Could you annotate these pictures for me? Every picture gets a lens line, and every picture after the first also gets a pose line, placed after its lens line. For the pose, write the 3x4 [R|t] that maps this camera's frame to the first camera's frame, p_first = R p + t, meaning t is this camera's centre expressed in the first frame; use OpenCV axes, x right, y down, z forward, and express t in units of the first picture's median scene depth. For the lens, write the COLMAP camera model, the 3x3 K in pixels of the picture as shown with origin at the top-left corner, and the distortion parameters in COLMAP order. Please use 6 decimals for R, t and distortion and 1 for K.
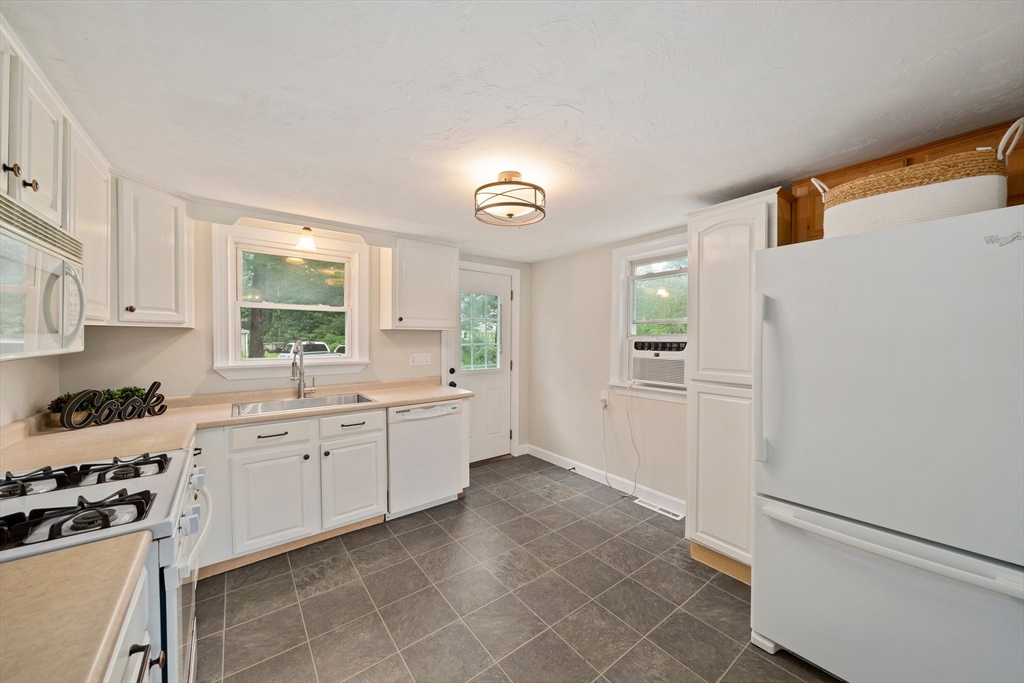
lens RADIAL K [[370.3, 0, 518.5], [0, 370.3, 344.9], [0, 0, 1]] dist [-0.006848, 0.000309]
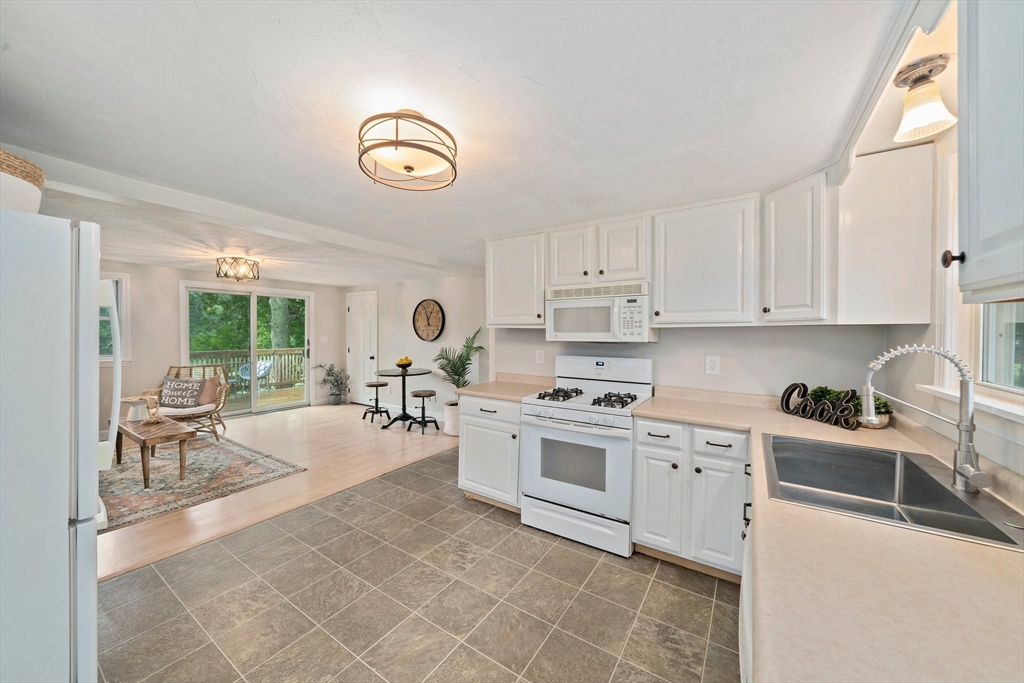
lens RADIAL K [[370.3, 0, 515.9], [0, 370.3, 335.1], [0, 0, 1]] dist [-0.006848, 0.000309]
pose [[-0.946221, -0.006285, -0.323458, 0.011215], [-0.017519, 0.999340, 0.031830, -0.032764], [0.323045, 0.035784, -0.945707, 1.332653]]
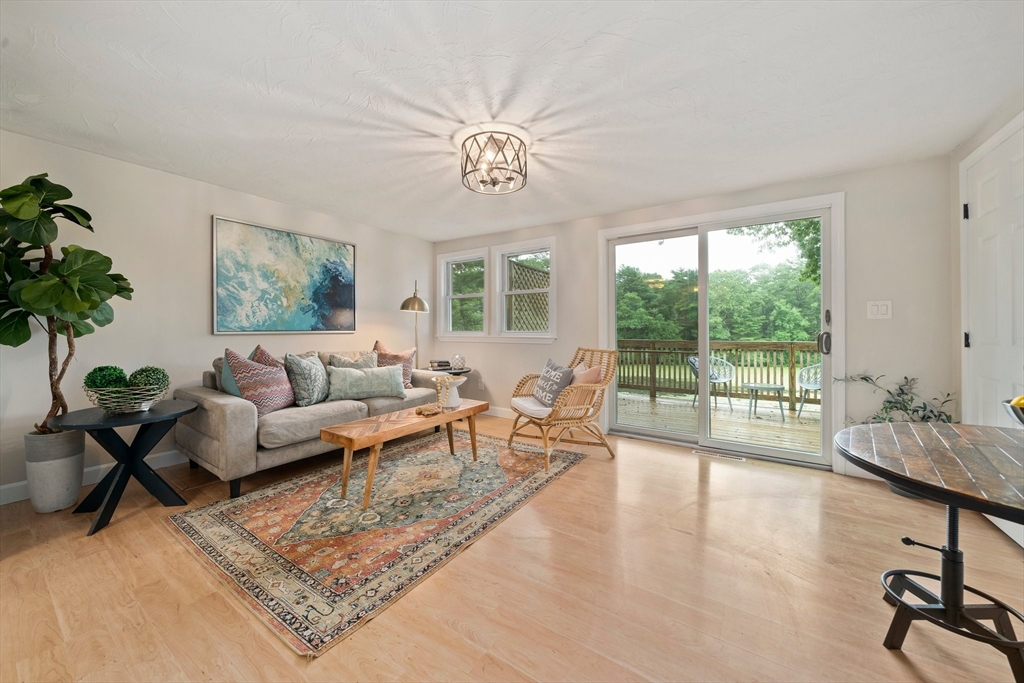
lens RADIAL K [[370.3, 0, 510.5], [0, 370.3, 326.7], [0, 0, 1]] dist [-0.006848, 0.000309]
pose [[-0.301895, 0.007639, 0.953311, -0.196375], [0.018292, 0.999830, -0.002219, 0.137802], [-0.953166, 0.016768, -0.301983, -0.354318]]
